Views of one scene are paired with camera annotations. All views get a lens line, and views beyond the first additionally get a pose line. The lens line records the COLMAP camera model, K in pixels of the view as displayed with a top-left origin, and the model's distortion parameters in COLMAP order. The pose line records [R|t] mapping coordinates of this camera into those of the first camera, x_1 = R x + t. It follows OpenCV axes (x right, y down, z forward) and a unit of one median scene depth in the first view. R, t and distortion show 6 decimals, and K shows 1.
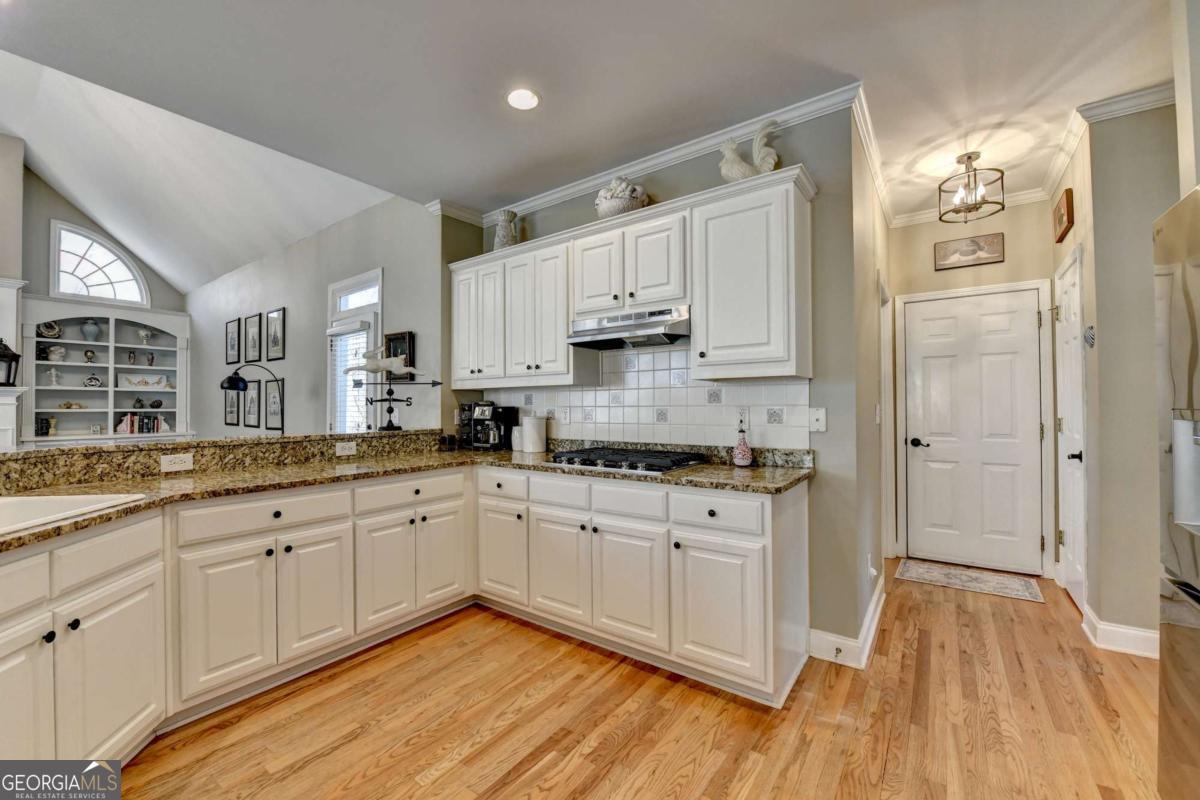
lens RADIAL K [[490.4, 0, 588.6], [0, 490.4, 402.9], [0, 0, 1]] dist [-0.009880, -0.000245]
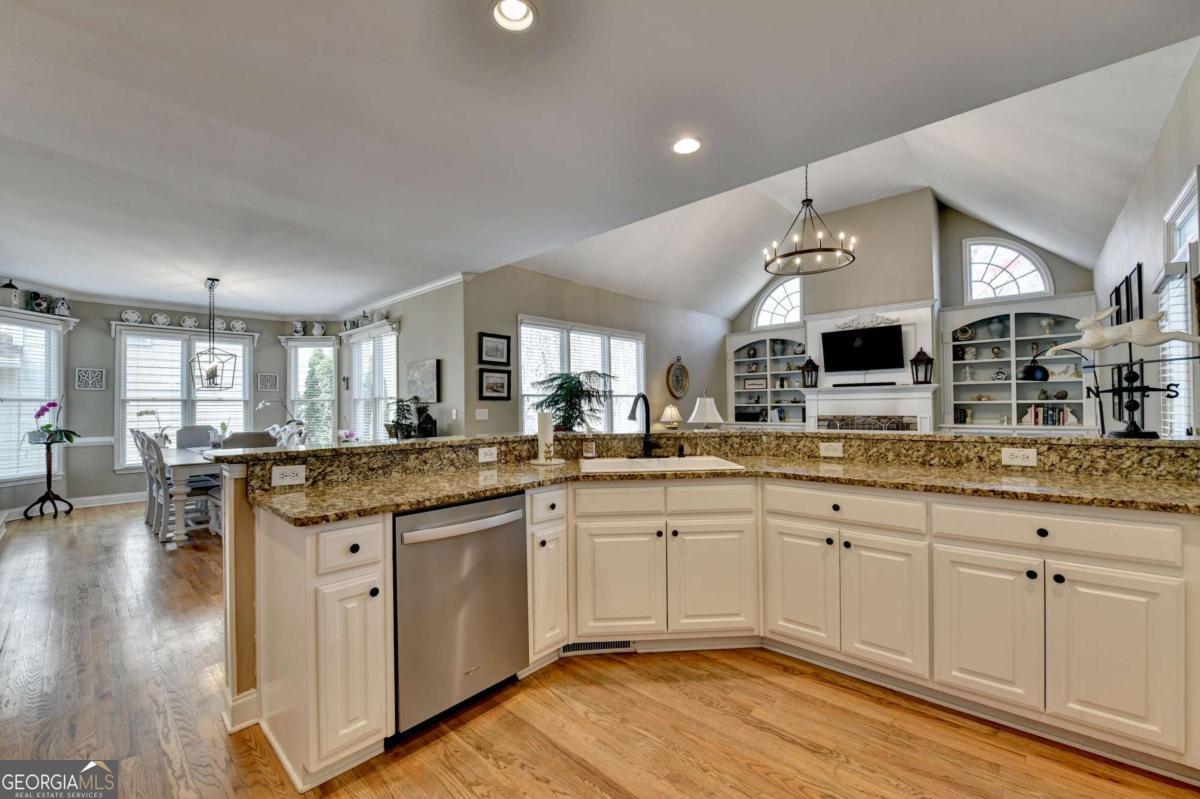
lens RADIAL K [[490.4, 0, 588.6], [0, 490.4, 402.4], [0, 0, 1]] dist [-0.009880, -0.000245]
pose [[-0.110035, 0.001050, -0.993927, 0.278408], [0.021128, 0.999776, -0.001283, -0.003053], [0.993703, -0.021141, -0.110032, 0.364682]]
